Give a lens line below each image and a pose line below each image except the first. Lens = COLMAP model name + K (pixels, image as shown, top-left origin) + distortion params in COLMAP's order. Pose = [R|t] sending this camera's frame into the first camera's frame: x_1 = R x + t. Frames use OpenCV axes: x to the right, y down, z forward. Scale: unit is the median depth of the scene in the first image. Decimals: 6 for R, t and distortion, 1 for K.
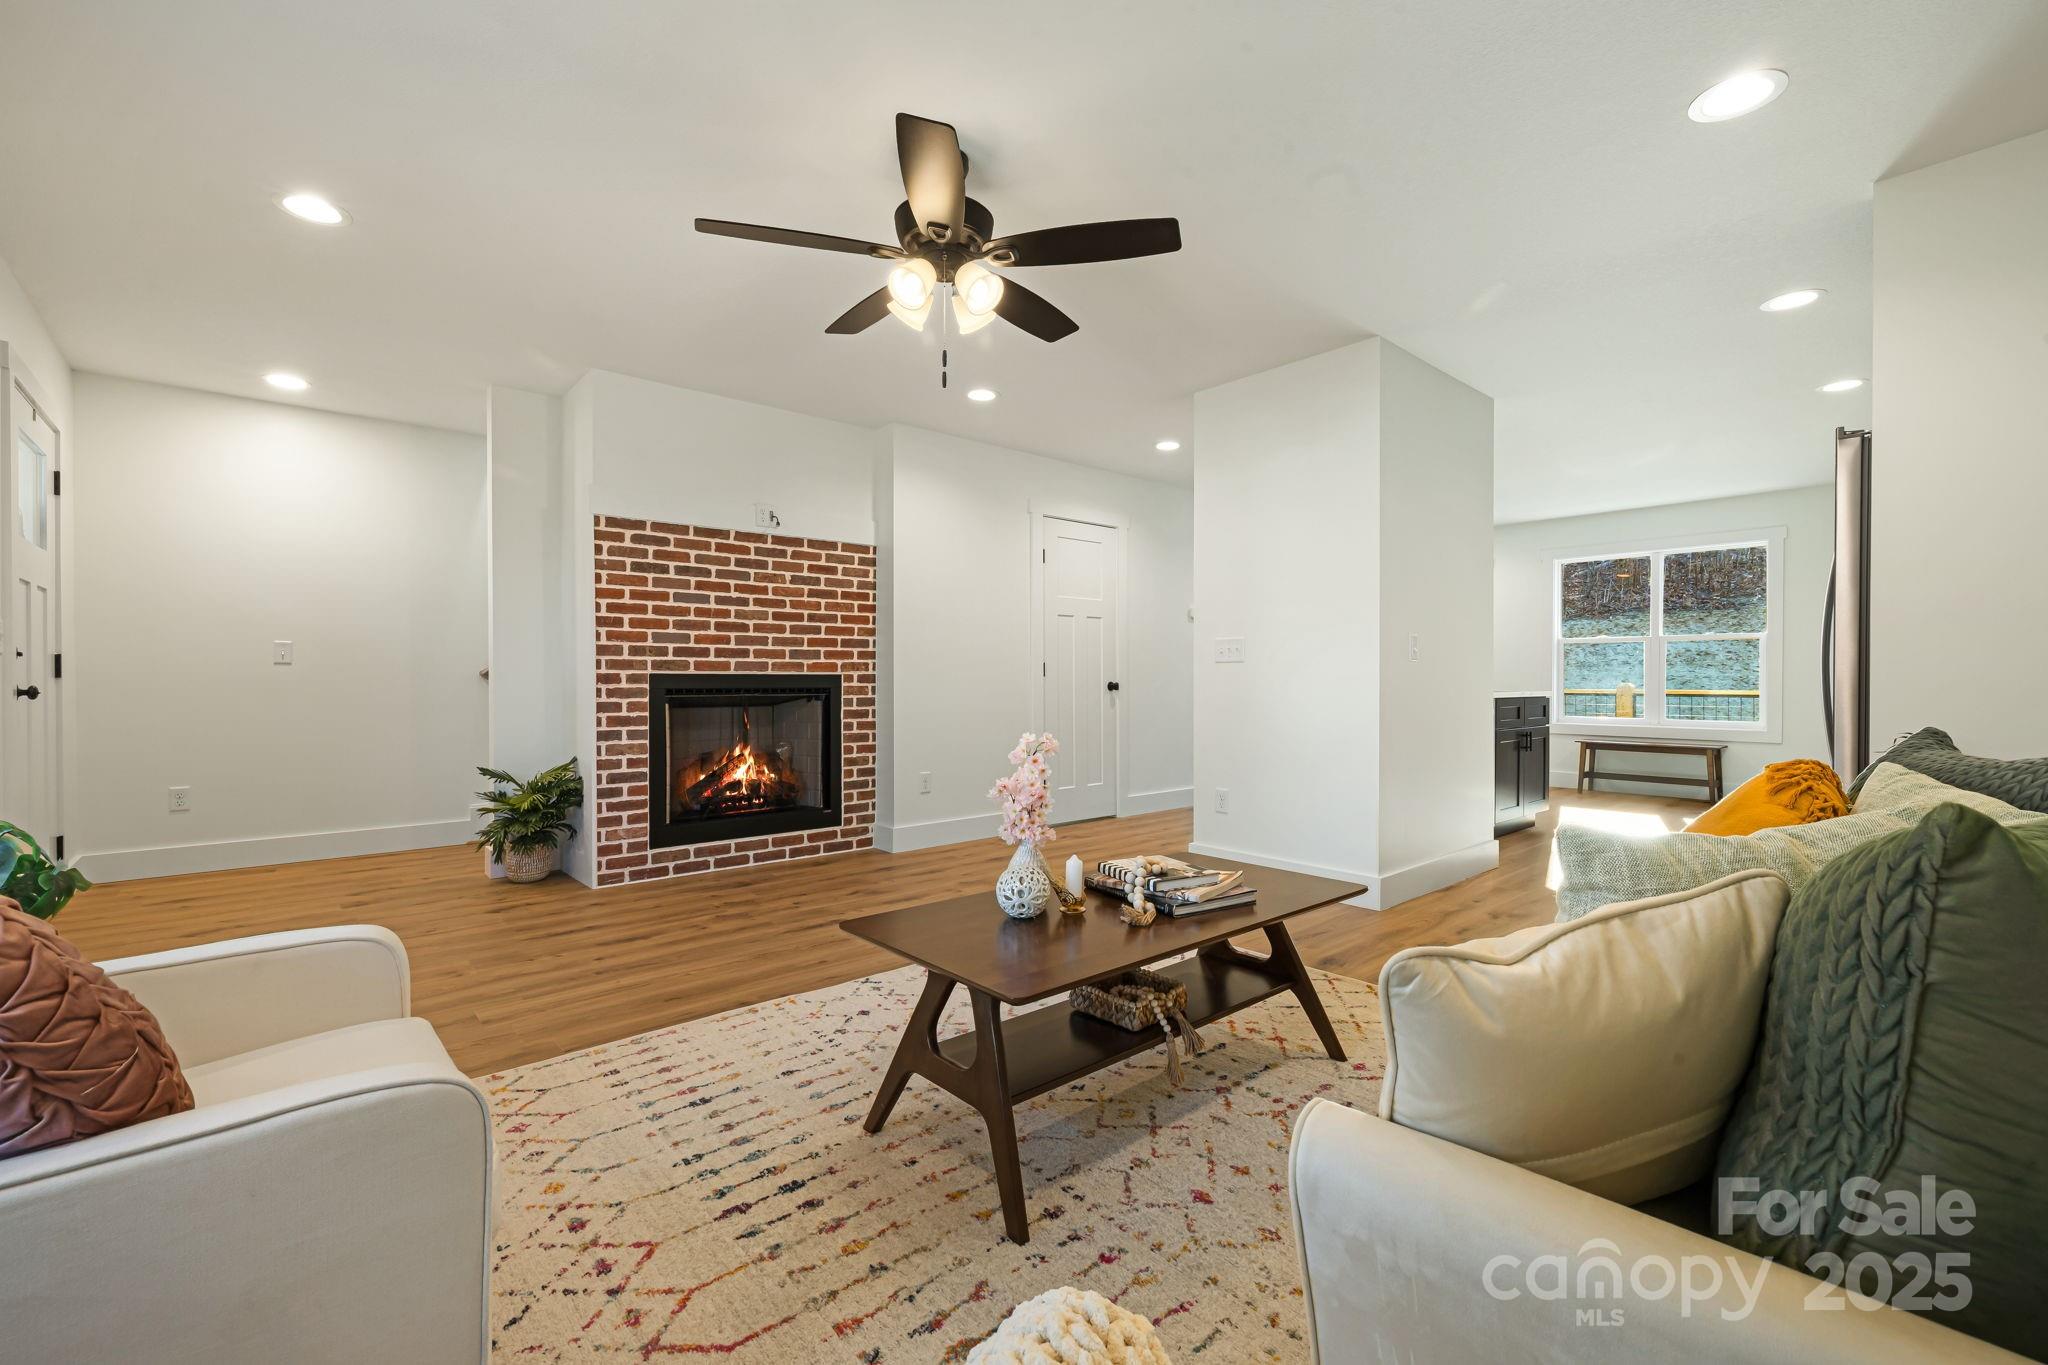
lens RADIAL K [[866.6, 0, 1024.0], [0, 866.6, 682.5], [0, 0, 1]] dist [-0.002524, -0.000093]
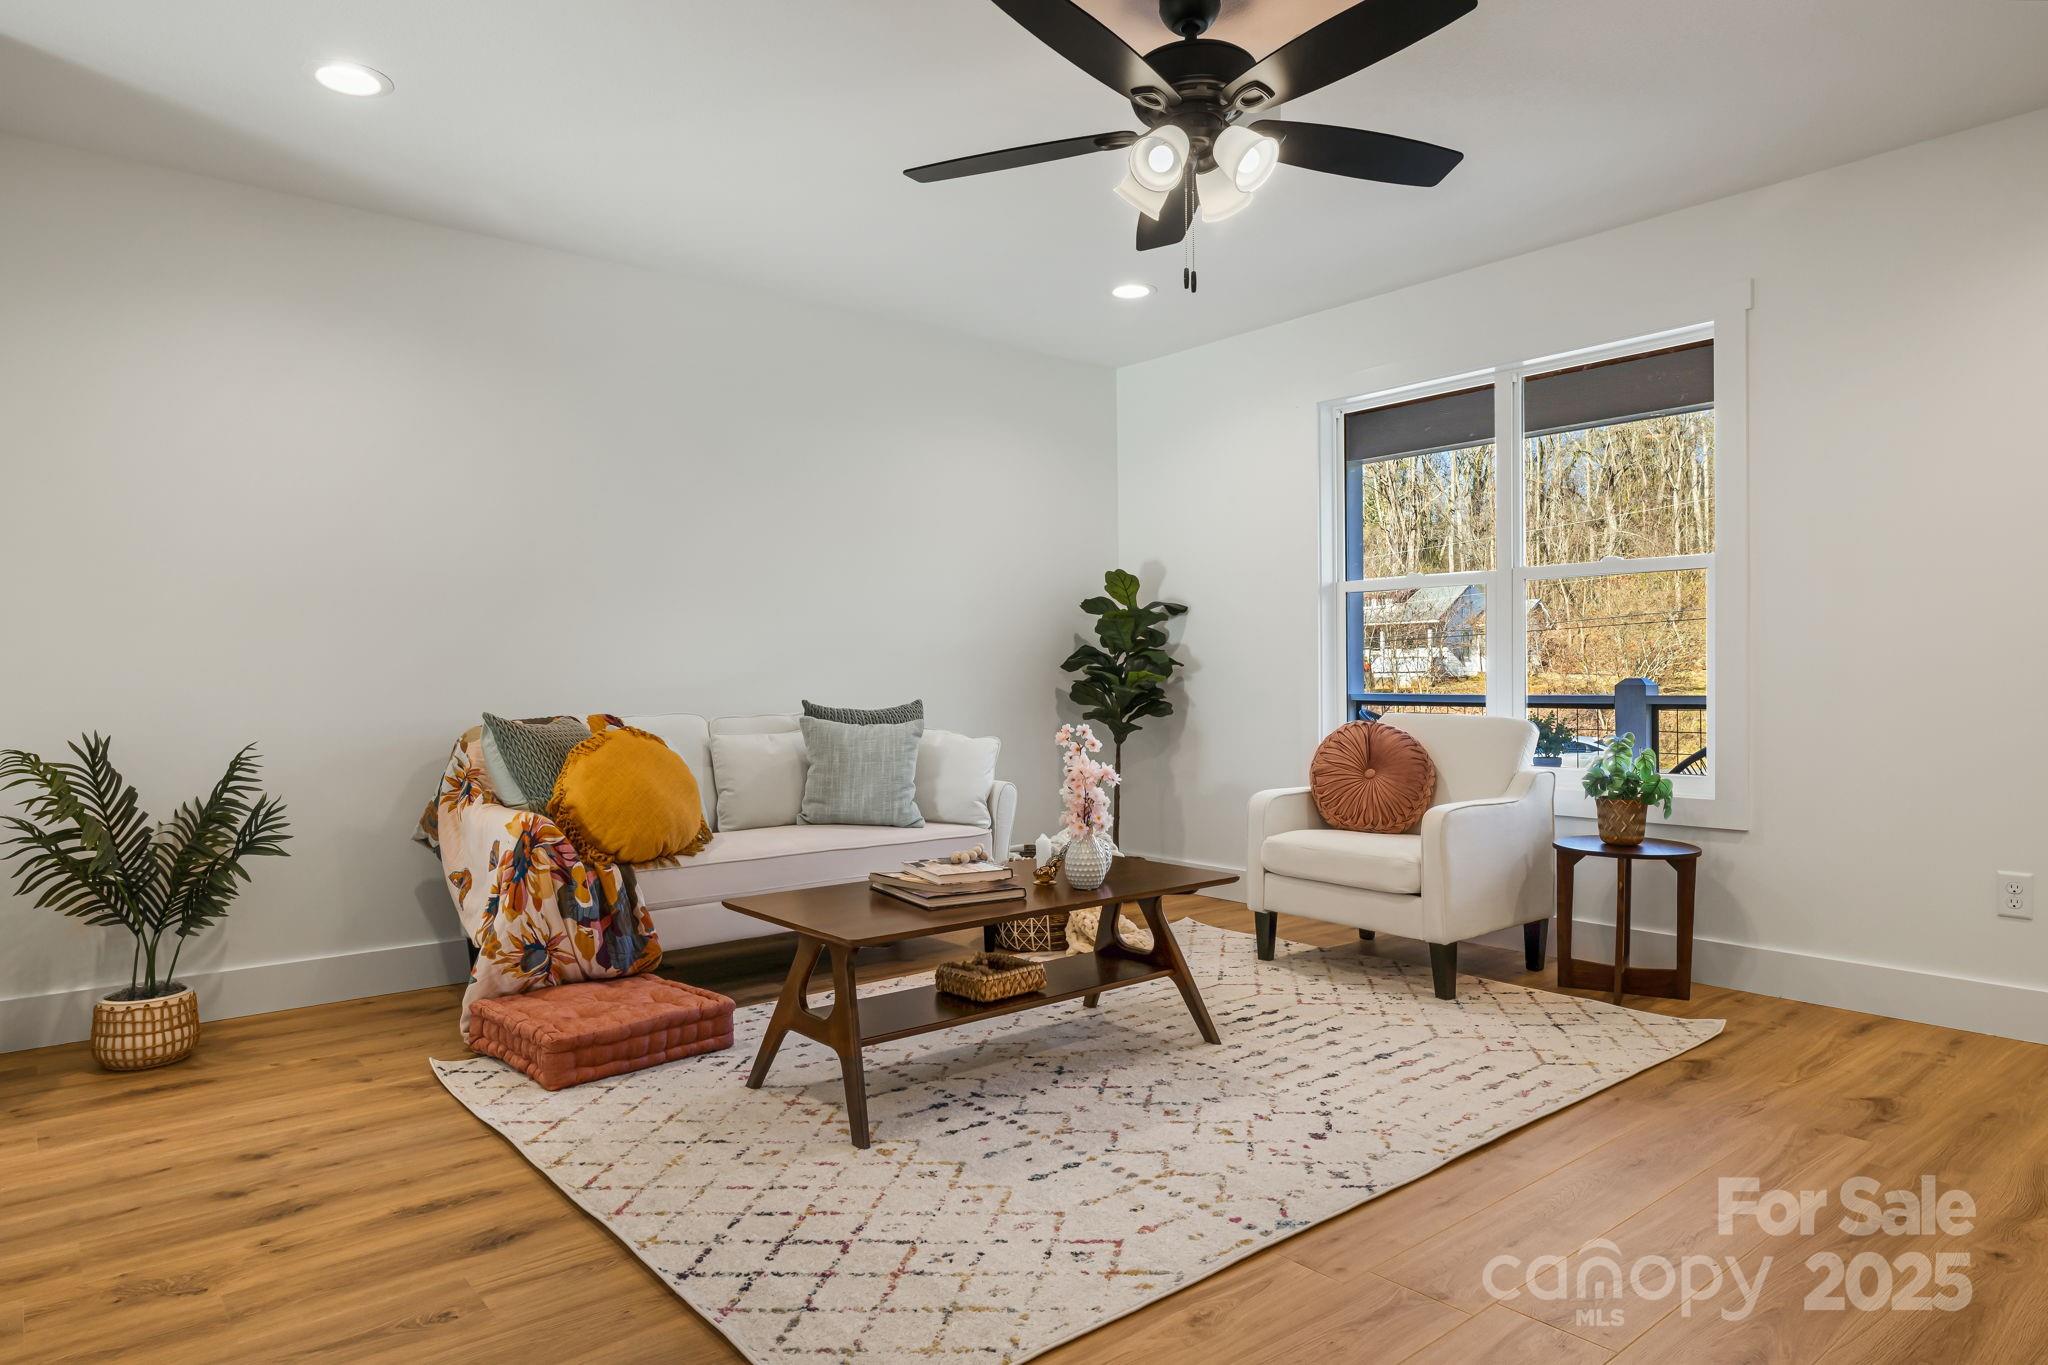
lens RADIAL K [[1236.5, 0, 1024.0], [0, 1236.5, 682.5], [0, 0, 1]] dist [-0.002841, 0.000052]
pose [[-0.999566, 0.005641, 0.028896, 0.017218], [0.005902, 0.999943, 0.008938, -0.004336], [-0.028844, 0.009105, -0.999542, 1.225368]]
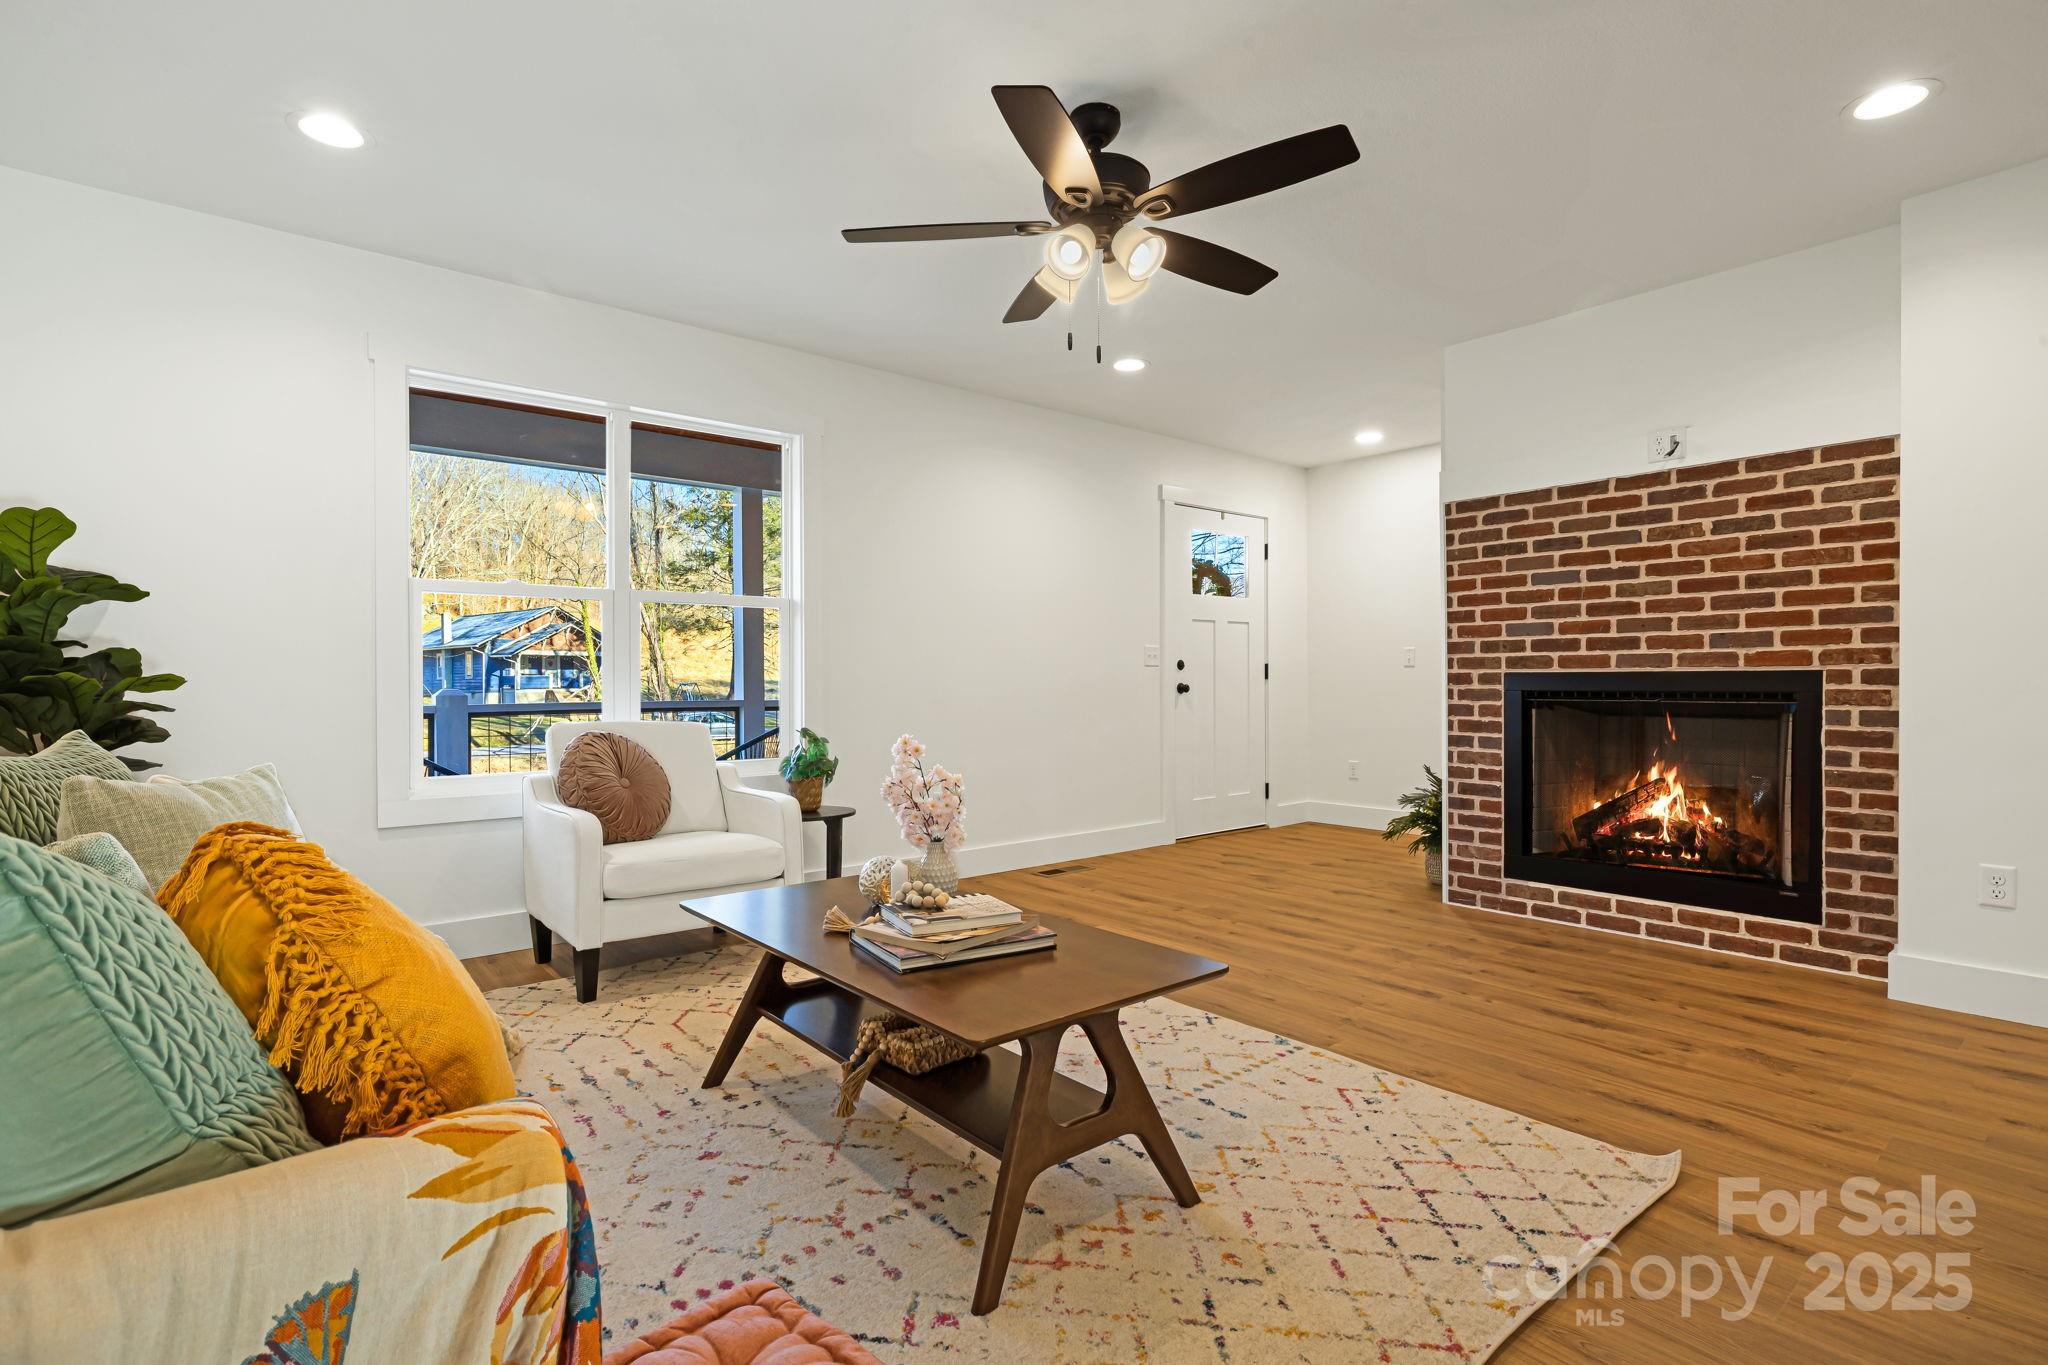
lens RADIAL K [[977.7, 0, 1024.0], [0, 977.7, 682.5], [0, 0, 1]] dist [-0.000573, 0.000170]
pose [[-0.028671, 0.002390, -0.999586, 0.555301], [0.000902, 0.999997, 0.002365, -0.003381], [0.999588, -0.000834, -0.028673, 0.556489]]
